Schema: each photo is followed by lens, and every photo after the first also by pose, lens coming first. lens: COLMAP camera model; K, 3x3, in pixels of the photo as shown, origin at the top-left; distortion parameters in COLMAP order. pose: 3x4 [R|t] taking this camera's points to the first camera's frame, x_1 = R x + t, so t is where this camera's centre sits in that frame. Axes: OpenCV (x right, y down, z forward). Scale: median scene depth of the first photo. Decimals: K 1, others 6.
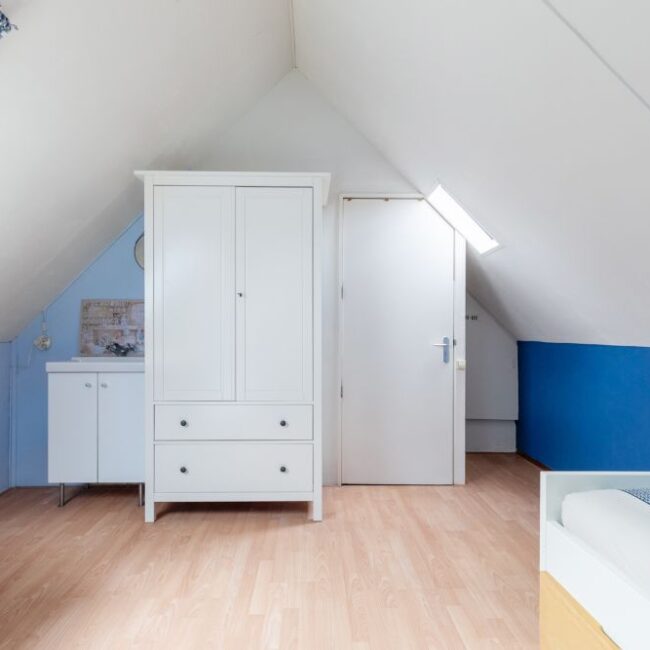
lens RADIAL K [[449.8, 0, 324.8], [0, 449.8, 323.9], [0, 0, 1]] dist [0.005948, 0.001398]
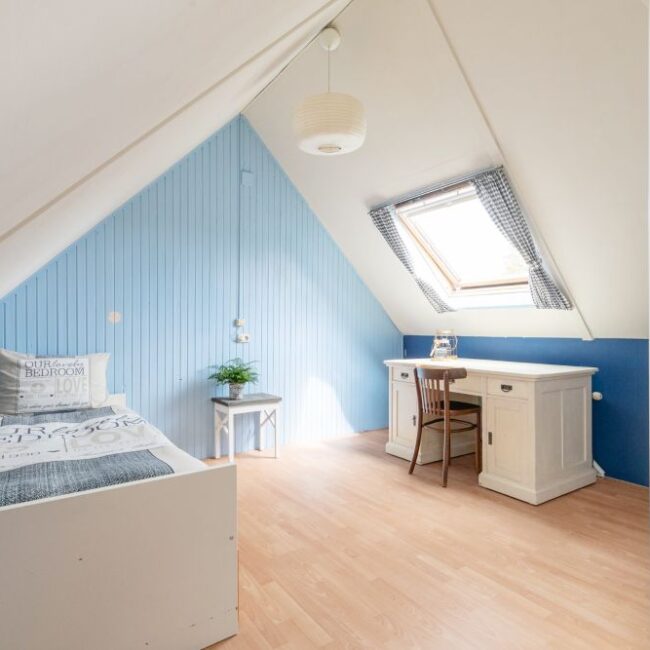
lens RADIAL K [[449.8, 0, 325.1], [0, 449.8, 327.1], [0, 0, 1]] dist [0.005948, 0.001398]
pose [[-0.840143, -0.003930, -0.542350, 0.774385], [0.001095, 0.999959, -0.008941, 0.023701], [0.542363, -0.008106, -0.840105, 1.765238]]
